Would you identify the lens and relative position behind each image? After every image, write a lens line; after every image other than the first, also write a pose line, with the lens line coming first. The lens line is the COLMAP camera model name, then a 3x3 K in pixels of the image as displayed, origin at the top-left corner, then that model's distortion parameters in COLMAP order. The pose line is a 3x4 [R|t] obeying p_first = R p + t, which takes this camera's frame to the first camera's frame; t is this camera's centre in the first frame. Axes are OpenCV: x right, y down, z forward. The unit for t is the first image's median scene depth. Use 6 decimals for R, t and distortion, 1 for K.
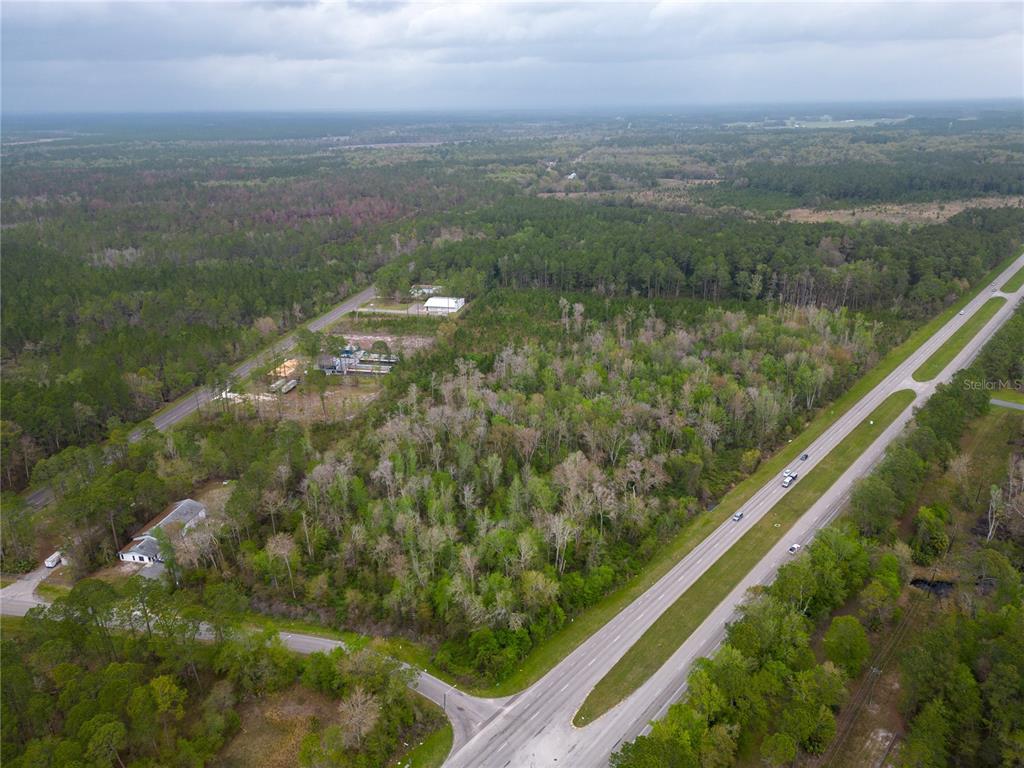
lens RADIAL K [[716.7, 0, 512.0], [0, 716.7, 384.0], [0, 0, 1]] dist [0.054566, -0.047348]
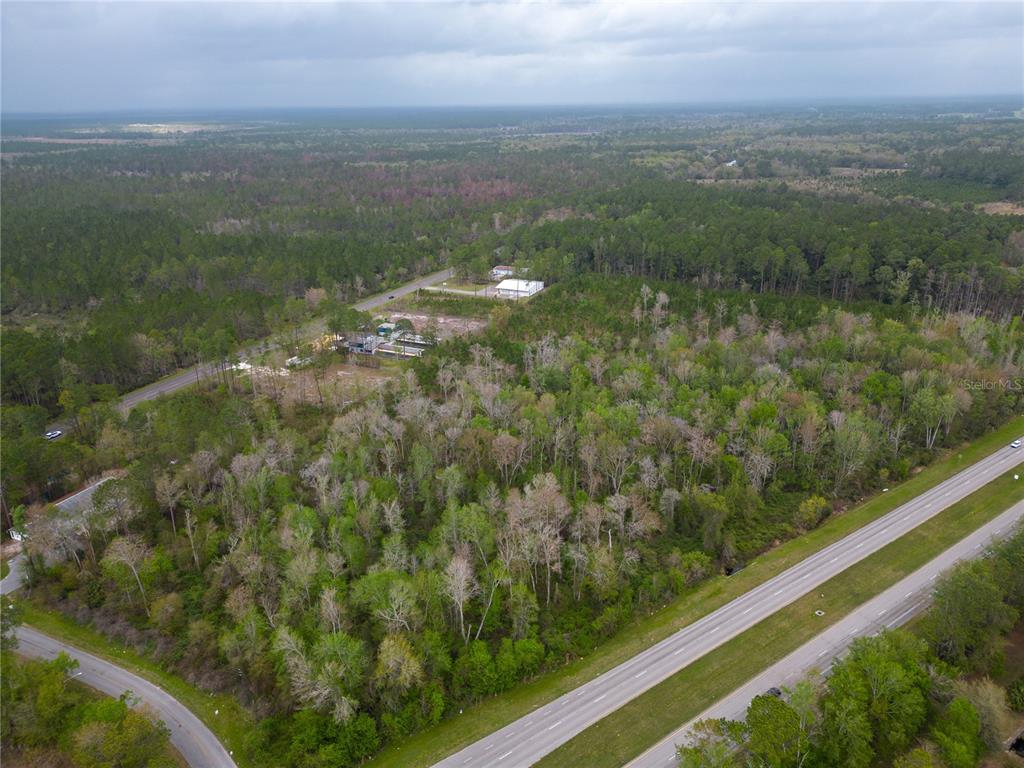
lens RADIAL K [[716.7, 0, 512.0], [0, 716.7, 384.0], [0, 0, 1]] dist [0.054566, -0.047348]
pose [[0.971424, 0.085931, -0.221249, 0.129608], [-0.084569, 0.996295, 0.015642, -0.004879], [0.221773, 0.003516, 0.975092, 0.155379]]
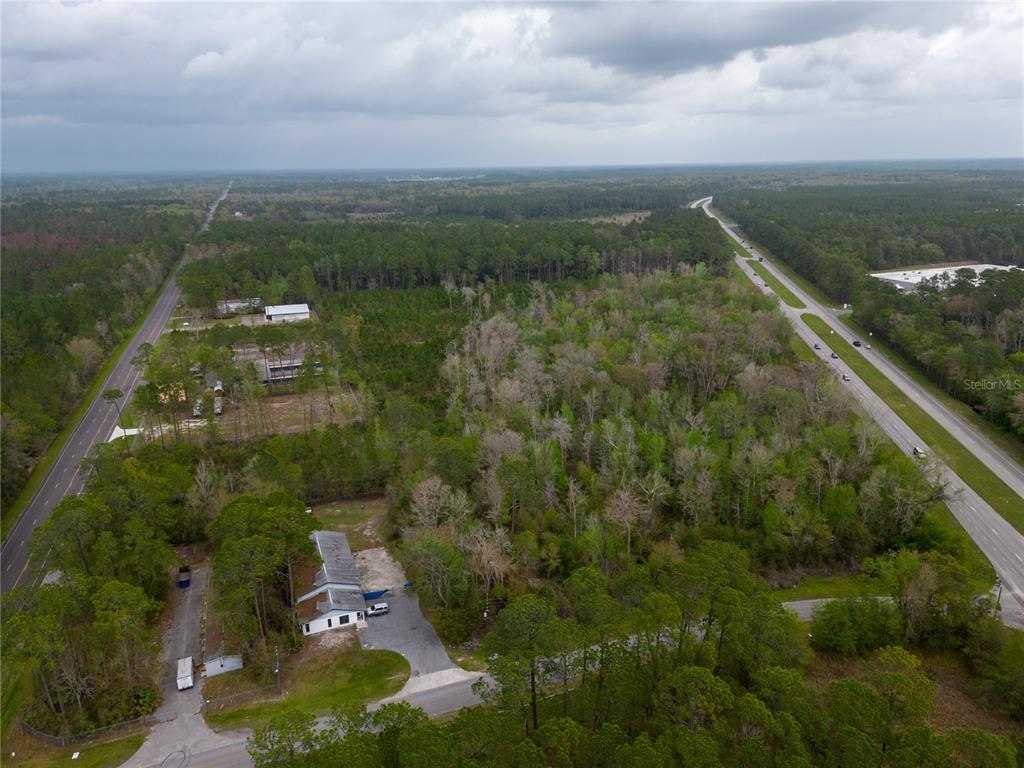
lens RADIAL K [[716.7, 0, 512.0], [0, 716.7, 384.0], [0, 0, 1]] dist [0.054566, -0.047348]
pose [[0.850255, -0.146024, 0.505710, -0.376651], [0.185771, 0.982173, -0.028735, 0.051162], [-0.492499, 0.118379, 0.862225, 0.218786]]
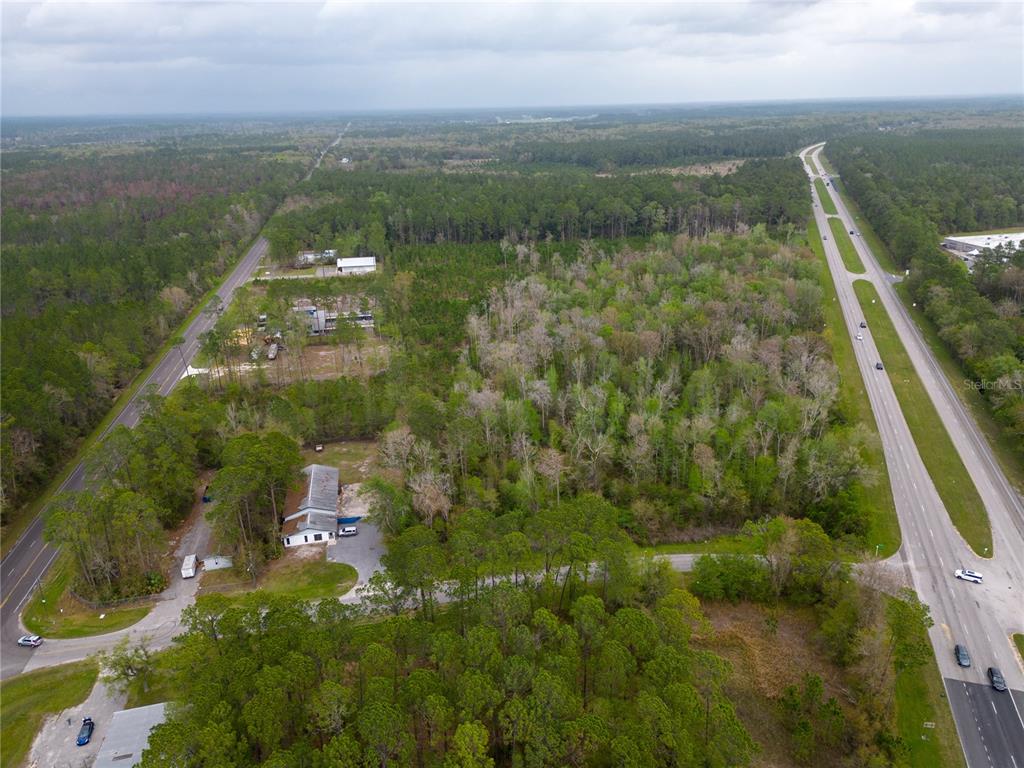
lens RADIAL K [[716.7, 0, 512.0], [0, 716.7, 384.0], [0, 0, 1]] dist [0.054566, -0.047348]
pose [[0.921977, -0.139373, 0.361294, -0.323149], [0.140667, 0.989793, 0.022859, 0.053472], [-0.360792, 0.029747, 0.932172, 0.128503]]
